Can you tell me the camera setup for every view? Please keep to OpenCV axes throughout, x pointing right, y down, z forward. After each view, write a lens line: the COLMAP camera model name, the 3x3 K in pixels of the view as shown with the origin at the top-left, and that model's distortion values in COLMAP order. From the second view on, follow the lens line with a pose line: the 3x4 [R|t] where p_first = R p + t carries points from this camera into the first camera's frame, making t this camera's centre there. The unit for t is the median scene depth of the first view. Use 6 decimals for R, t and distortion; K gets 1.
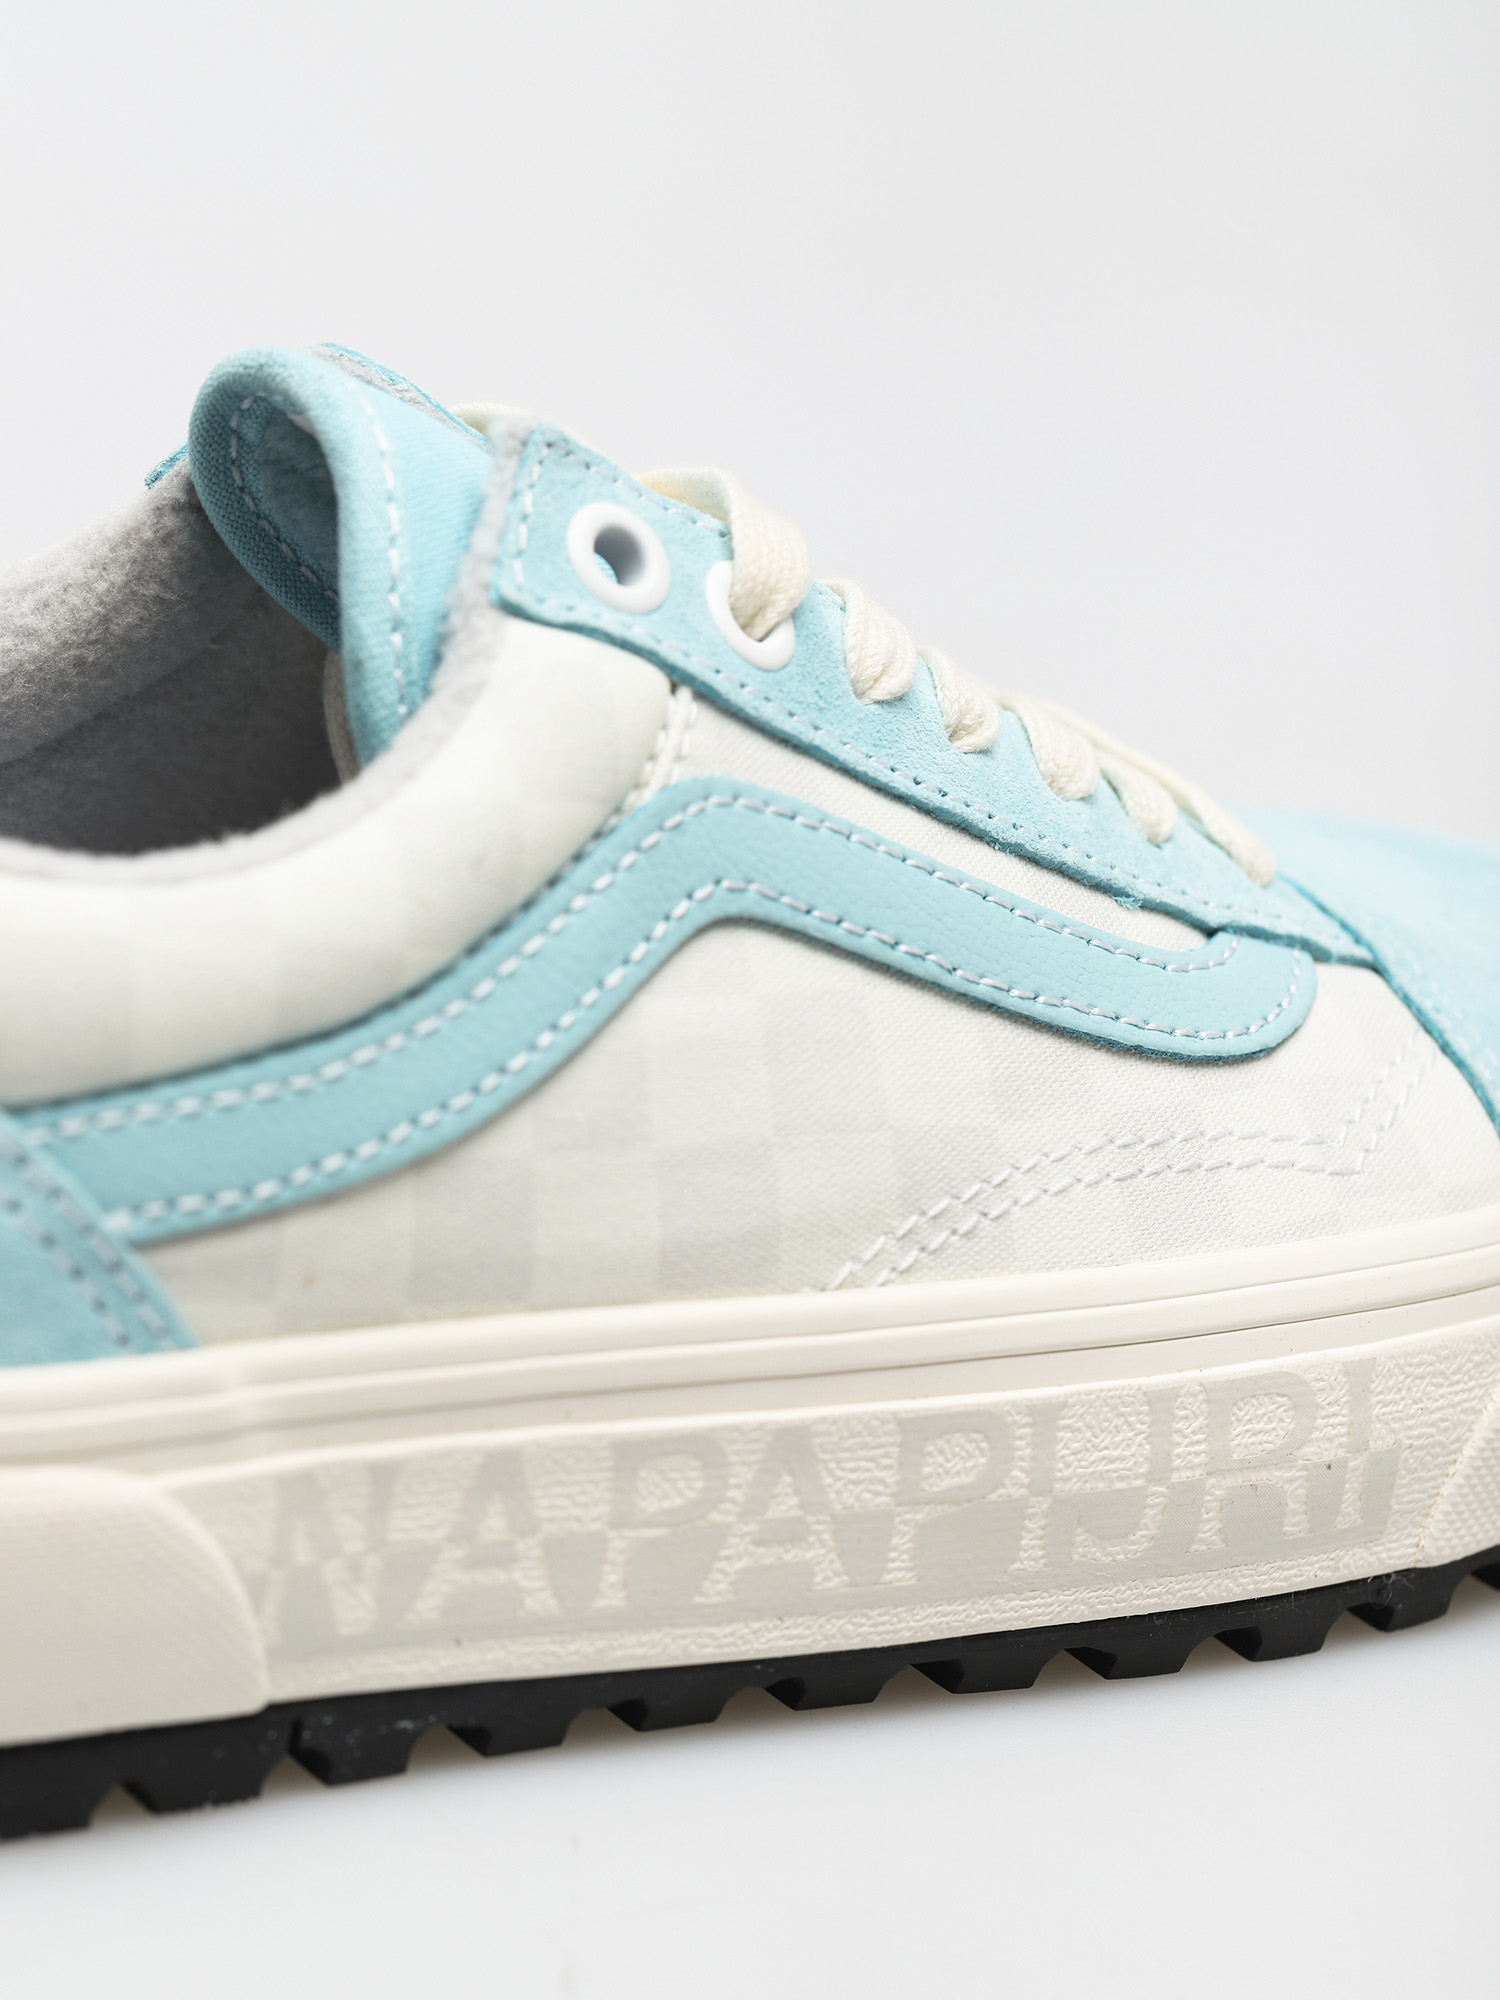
lens RADIAL K [[5591.7, 0, 750.0], [0, 5591.7, 1000.0], [0, 0, 1]] dist [-0.082397, 0.205927]
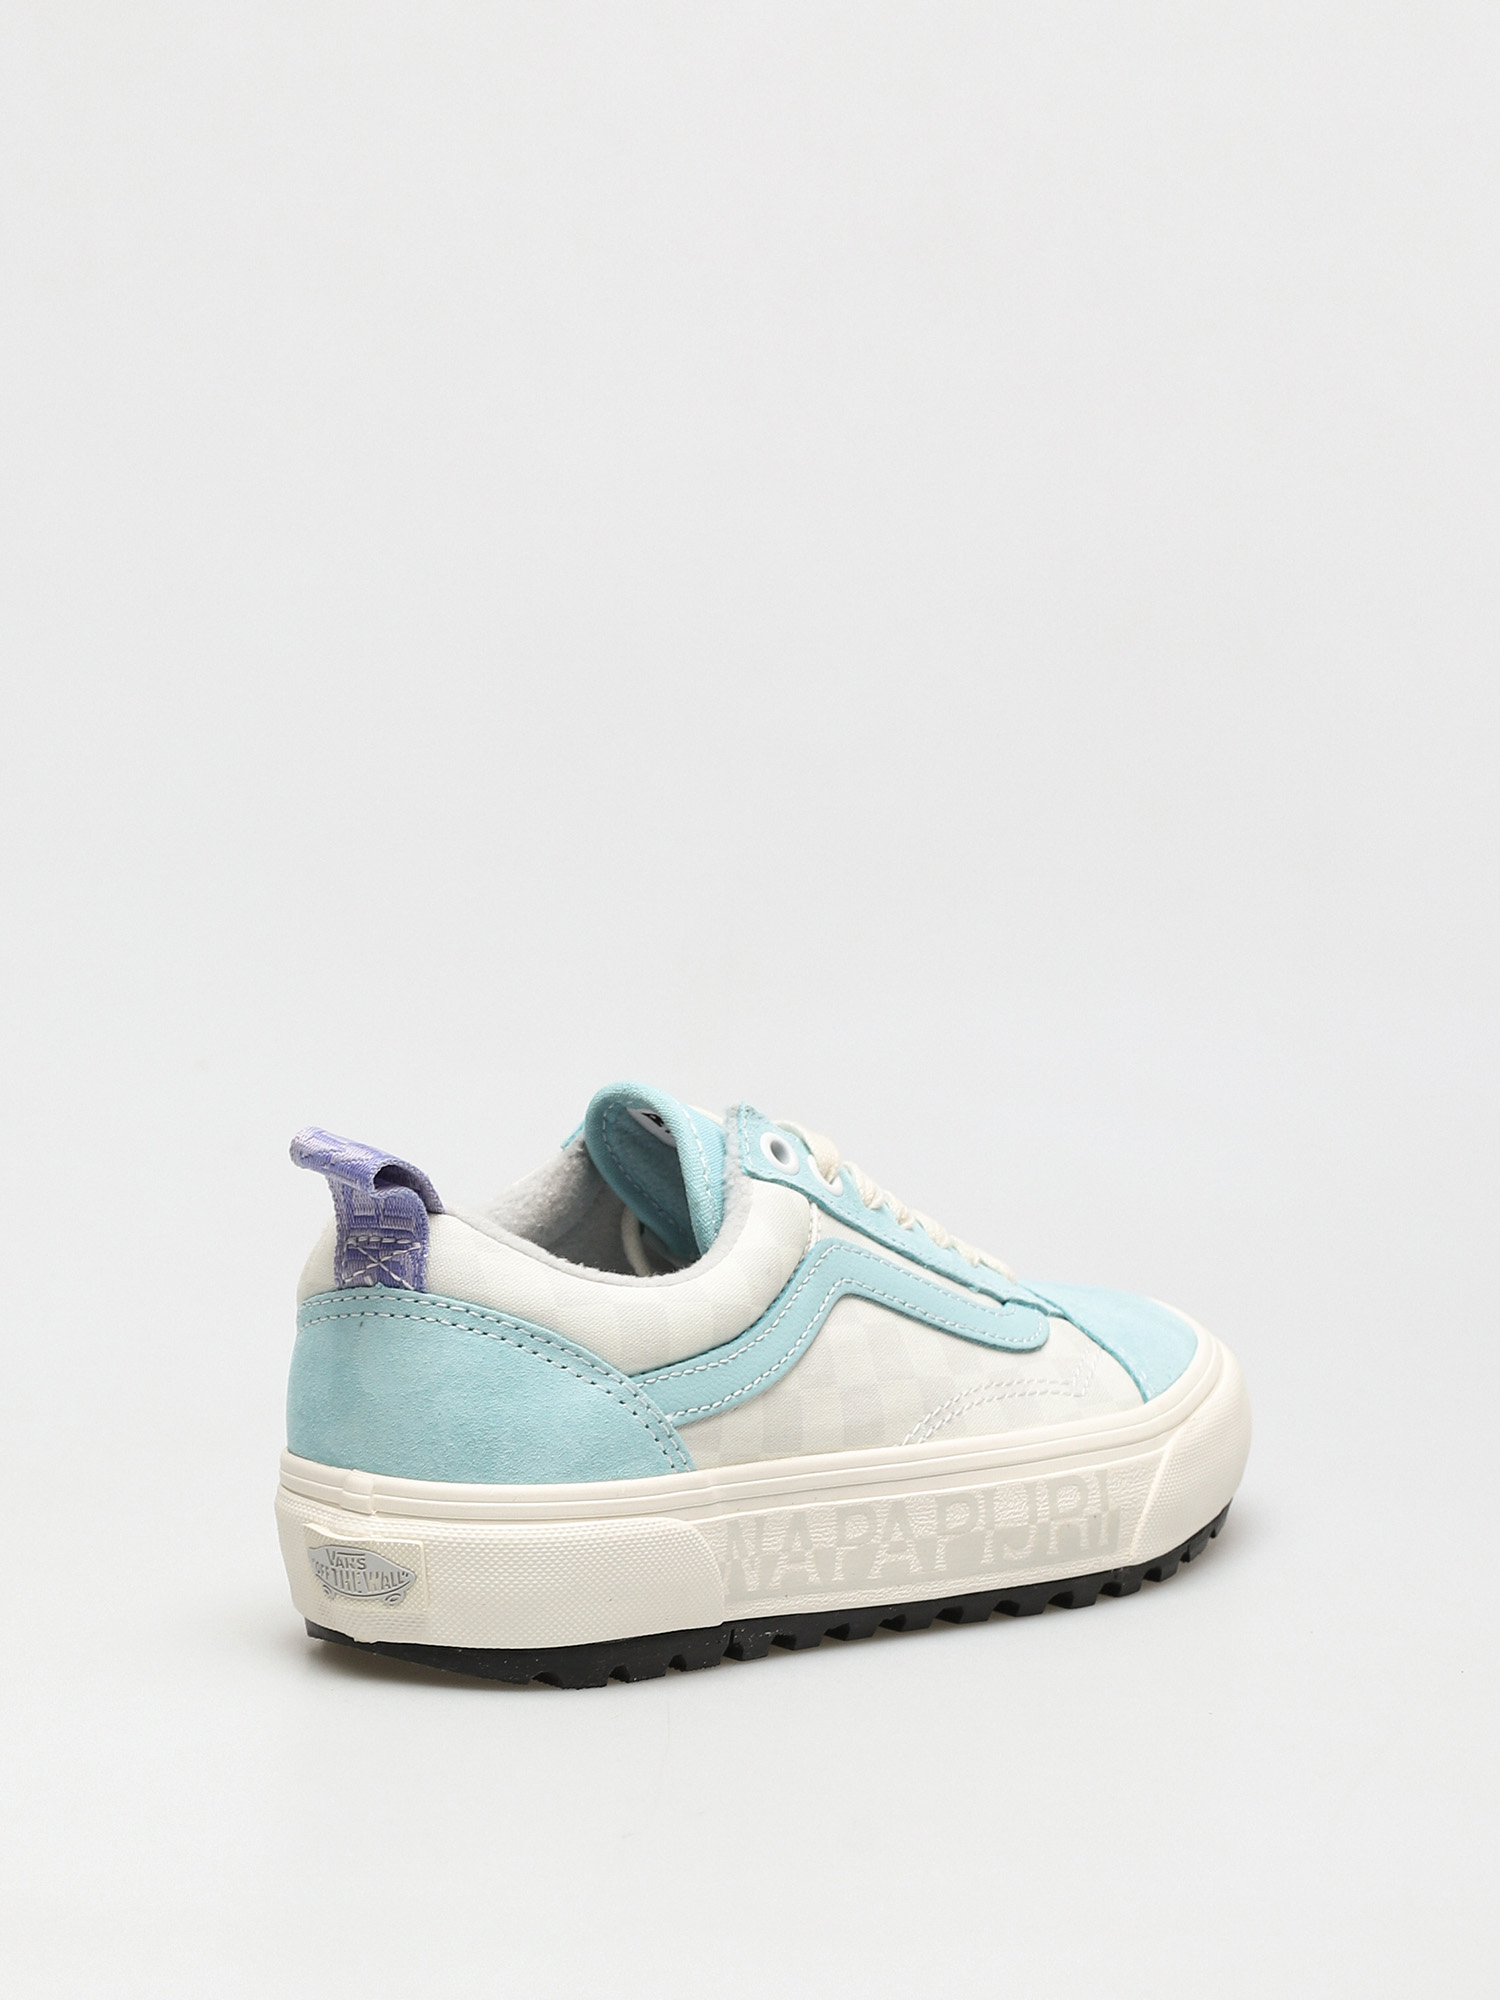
lens RADIAL K [[5591.7, 0, 750.0], [0, 5591.7, 1000.0], [0, 0, 1]] dist [-0.082397, 0.205927]
pose [[0.976662, -0.094044, 0.193098, -0.489697], [0.122457, 0.982421, -0.140905, 0.191934], [-0.176452, 0.161263, 0.971009, -1.333273]]
